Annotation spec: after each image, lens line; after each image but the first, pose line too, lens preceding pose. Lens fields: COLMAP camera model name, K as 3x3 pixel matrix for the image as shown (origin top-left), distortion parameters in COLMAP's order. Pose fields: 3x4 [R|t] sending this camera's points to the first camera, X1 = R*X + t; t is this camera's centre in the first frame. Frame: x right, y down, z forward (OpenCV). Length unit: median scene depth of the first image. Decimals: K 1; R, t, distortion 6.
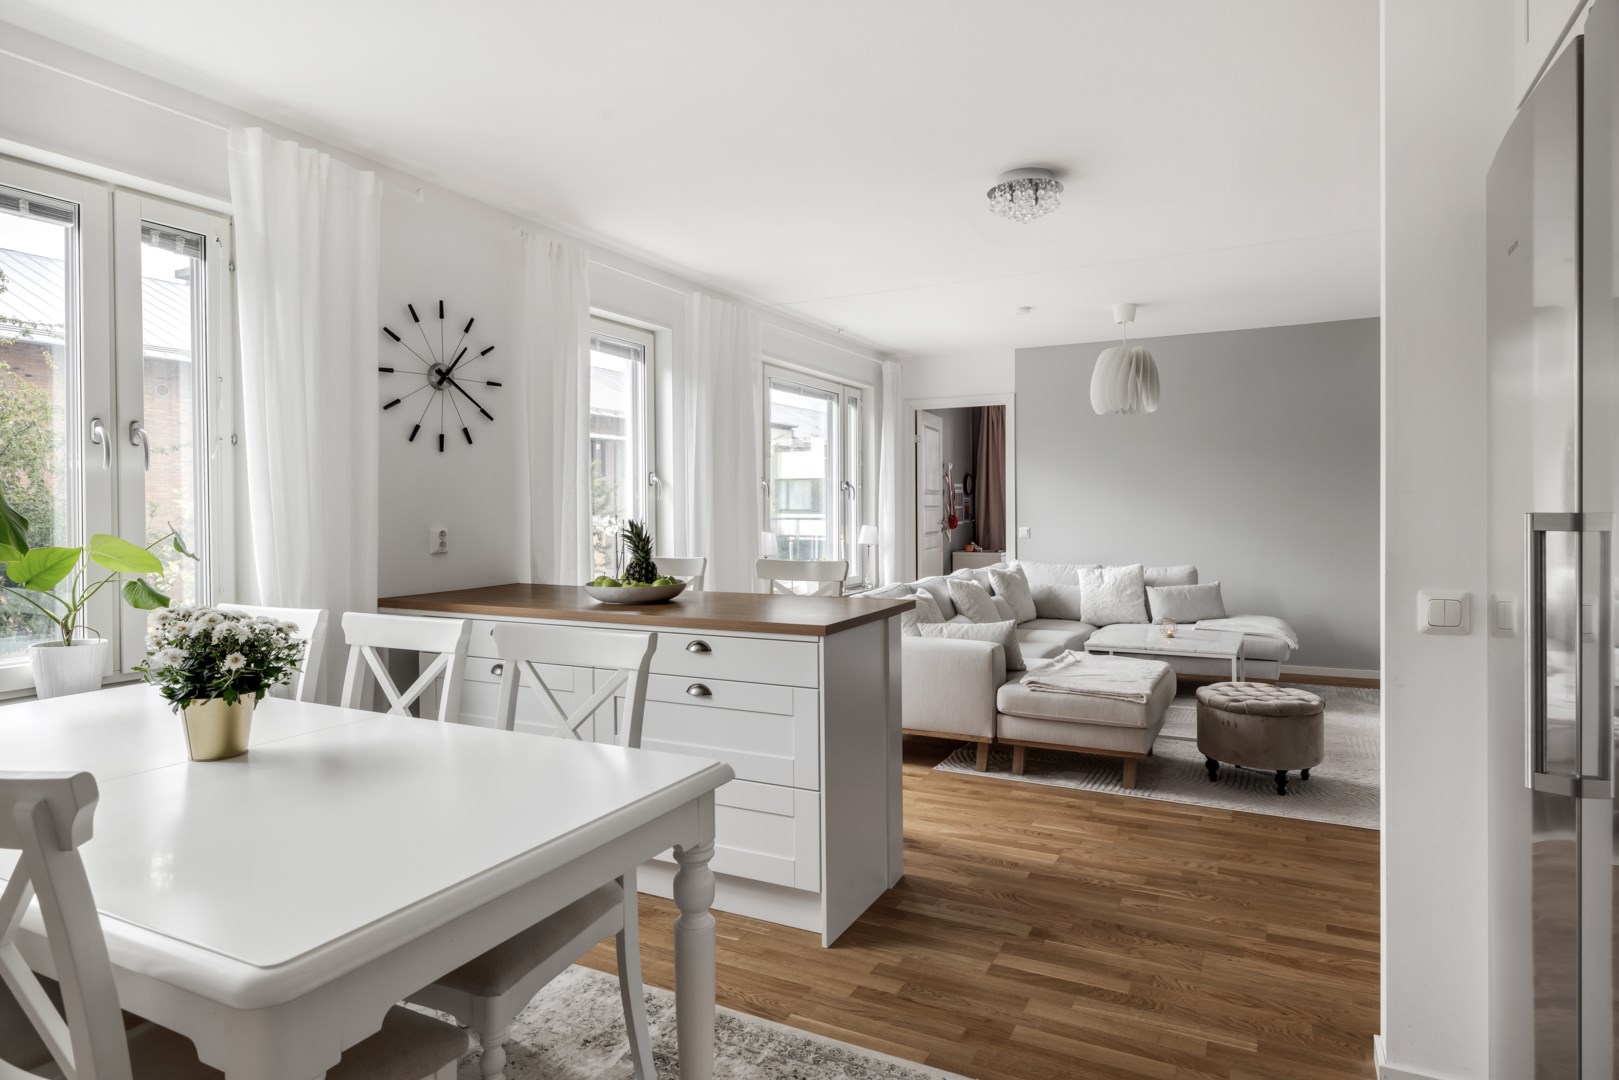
lens RADIAL K [[944.6, 0, 807.1], [0, 944.6, 520.0], [0, 0, 1]] dist [-0.002996, 0.001244]
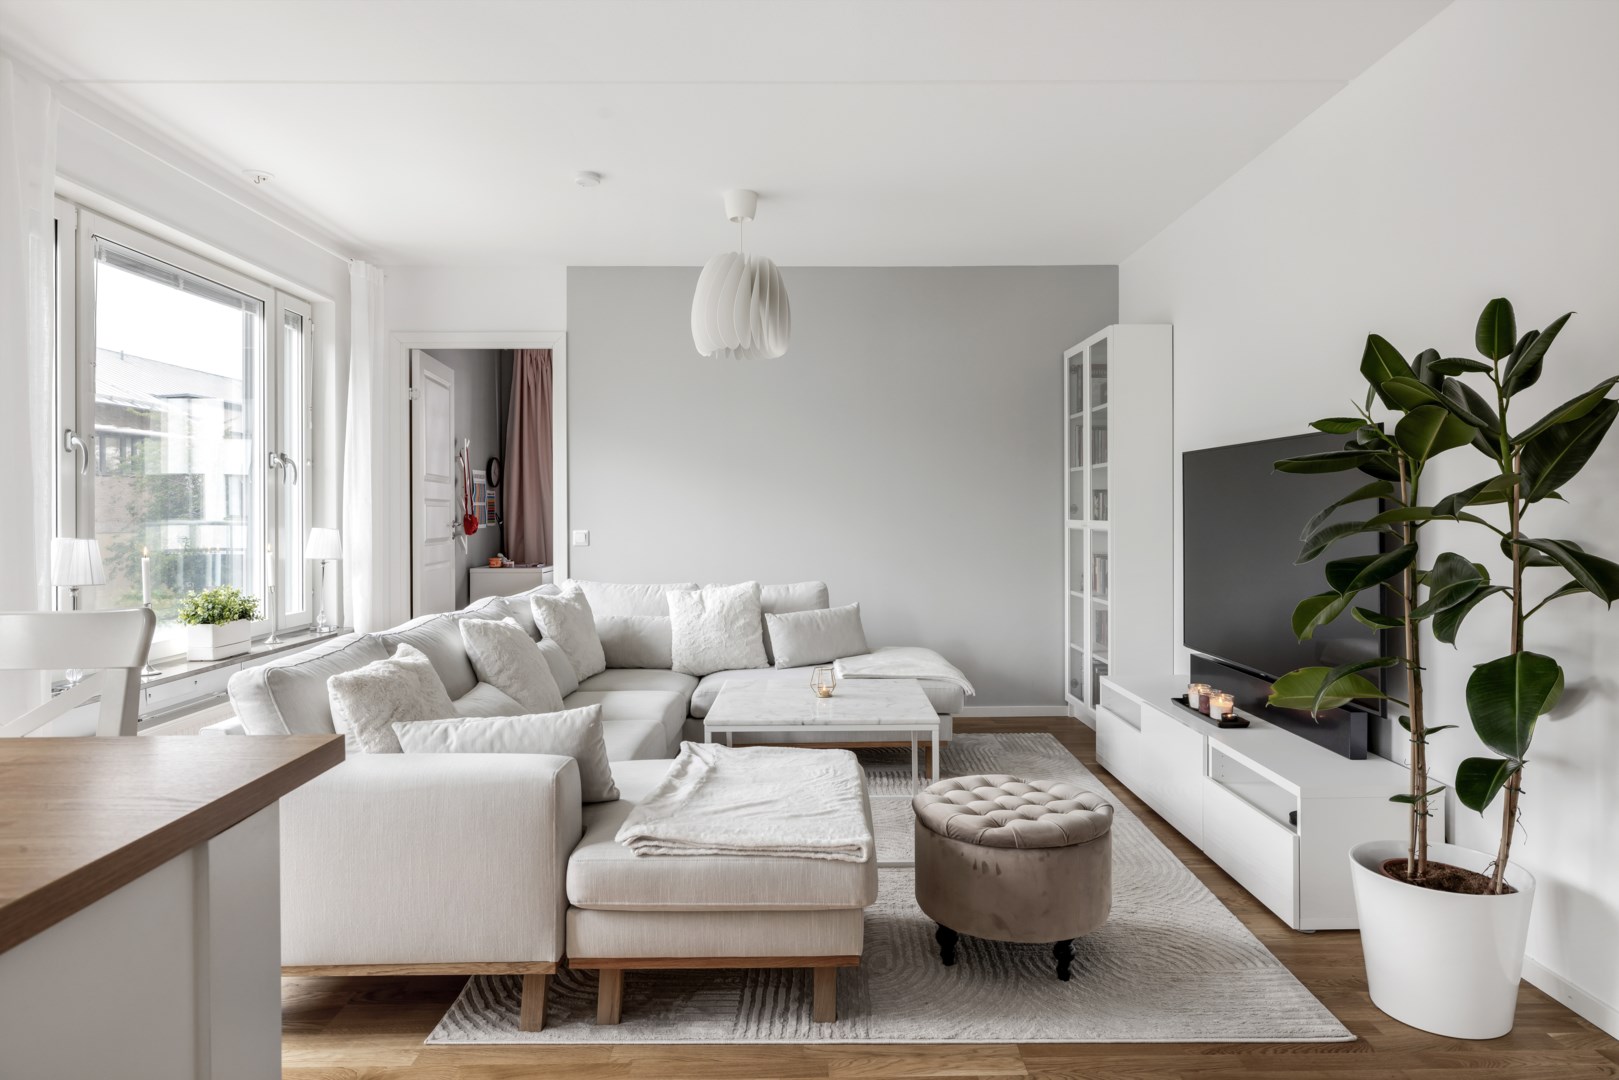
lens RADIAL K [[944.6, 0, 807.1], [0, 944.6, 520.0], [0, 0, 1]] dist [-0.002996, 0.001244]
pose [[0.879888, 0.002425, 0.475175, 0.058610], [0.003651, 0.999923, -0.011863, 0.010263], [-0.475167, 0.012173, 0.879811, 0.377050]]
